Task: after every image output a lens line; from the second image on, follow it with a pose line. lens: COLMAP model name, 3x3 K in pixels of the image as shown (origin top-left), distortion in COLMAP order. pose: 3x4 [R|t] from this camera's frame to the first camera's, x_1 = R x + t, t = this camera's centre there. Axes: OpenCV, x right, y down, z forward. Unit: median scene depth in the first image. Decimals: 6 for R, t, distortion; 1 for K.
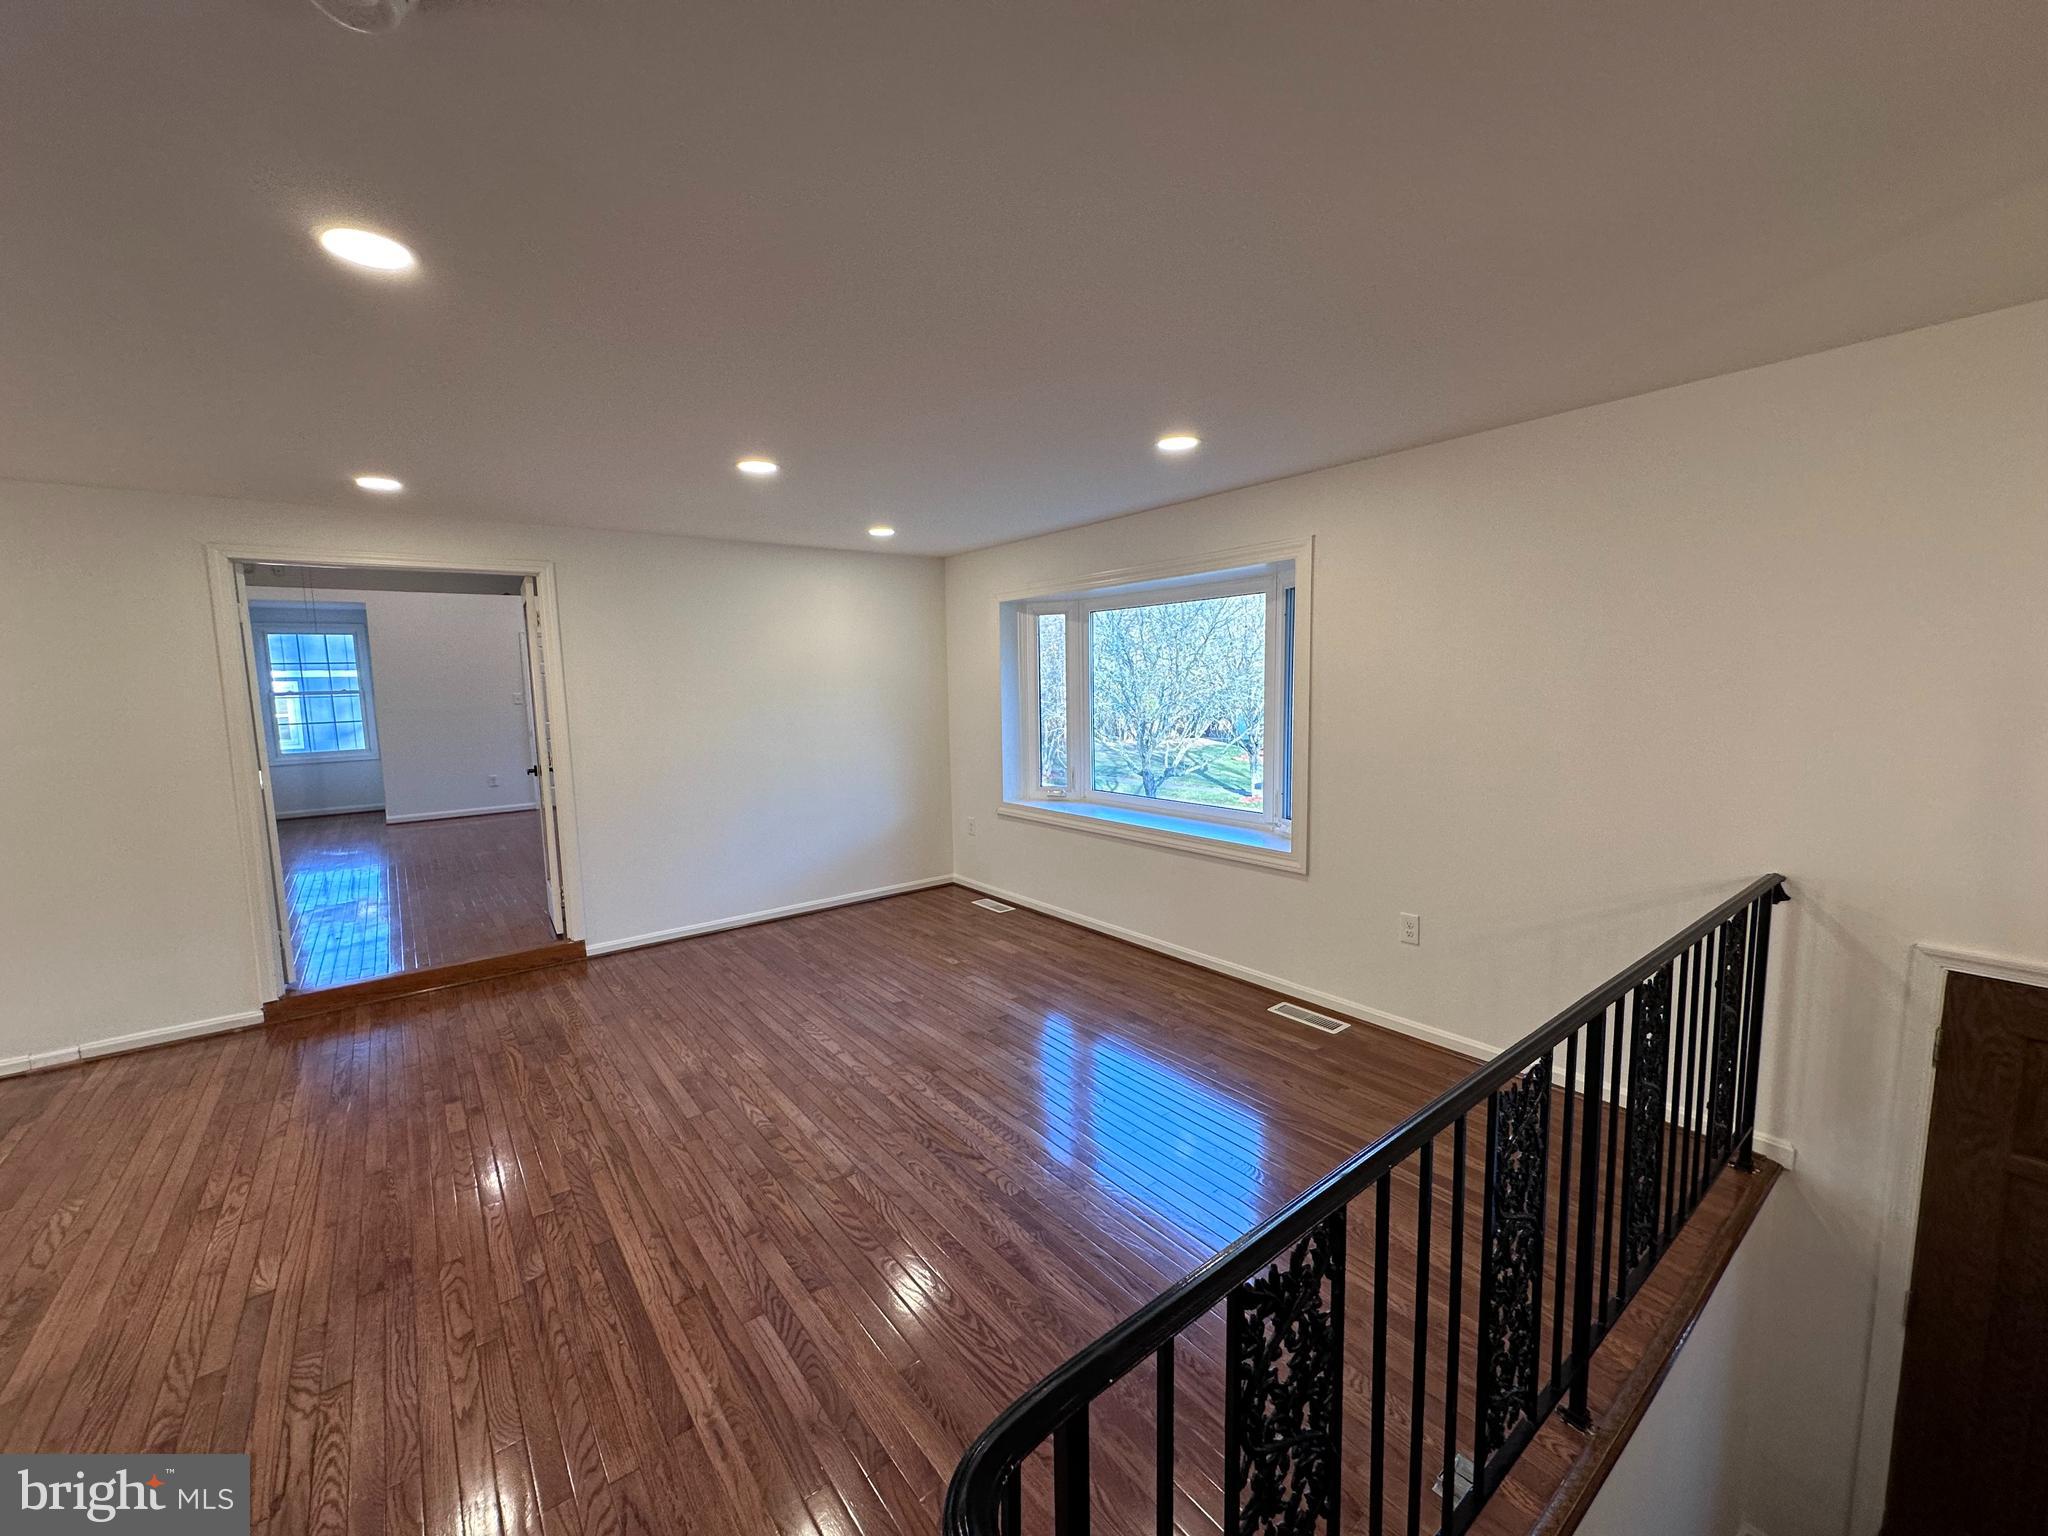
lens RADIAL K [[817.5, 0, 1030.3], [0, 817.5, 762.7], [0, 0, 1]] dist [0.002256, -0.000711]
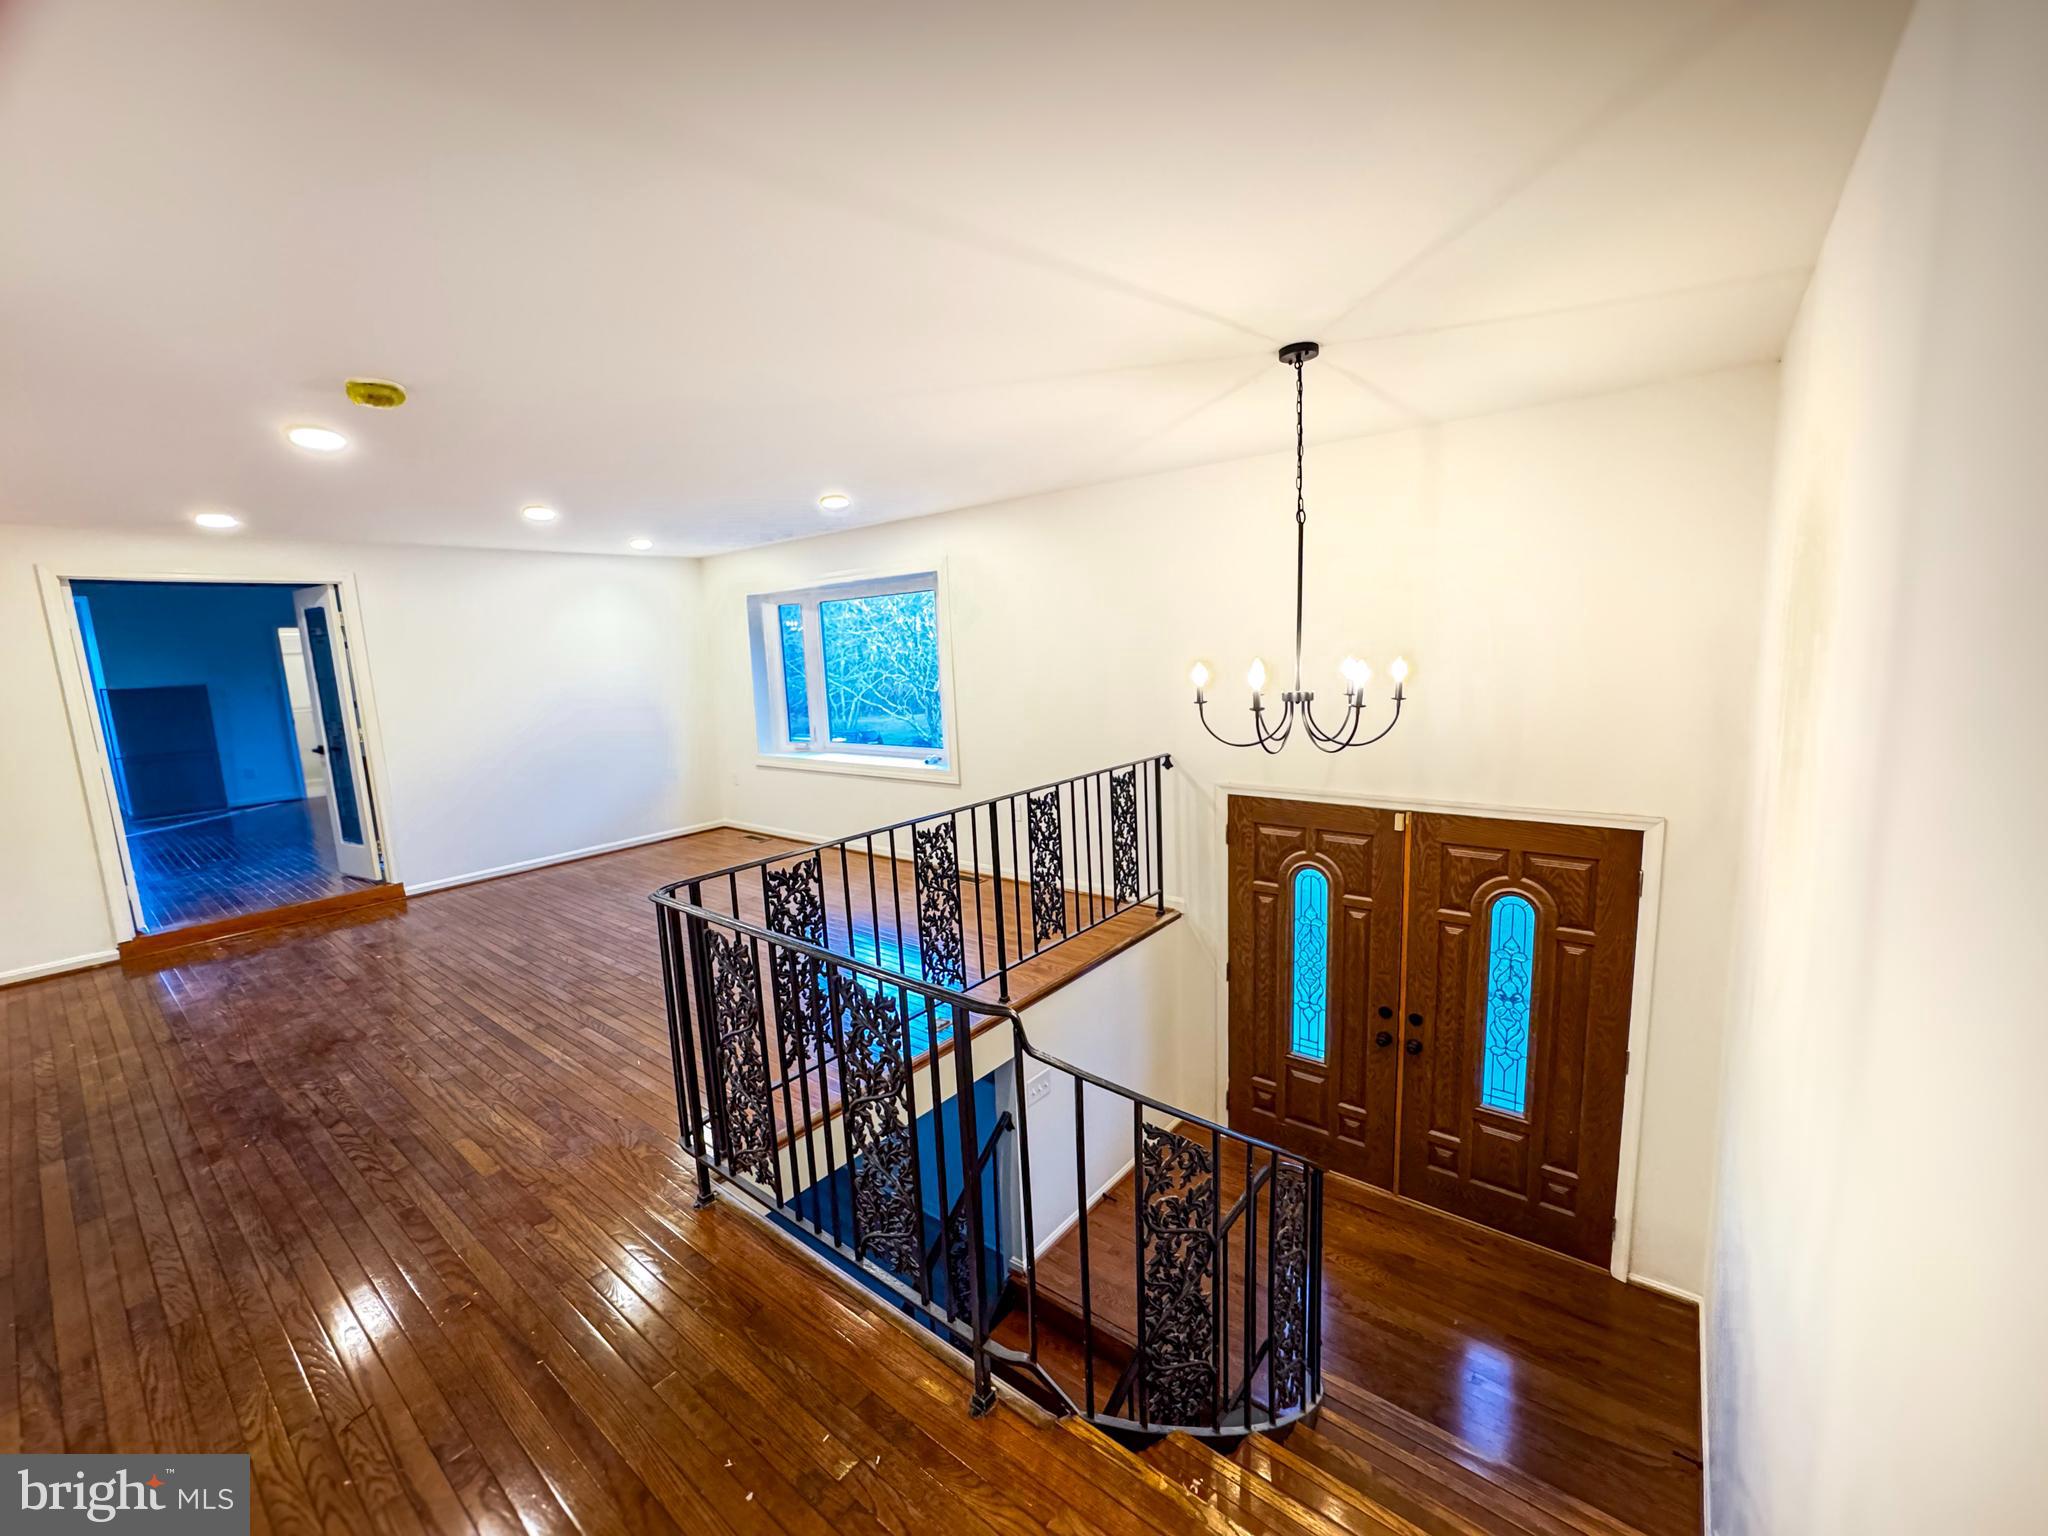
lens RADIAL K [[825.7, 0, 1016.6], [0, 825.7, 771.3], [0, 0, 1]] dist [-0.000325, -0.000063]
pose [[0.975509, -0.055350, 0.212883, 0.124422], [0.048289, 0.998101, 0.038231, 0.059510], [-0.214595, -0.027015, 0.976330, -0.504269]]
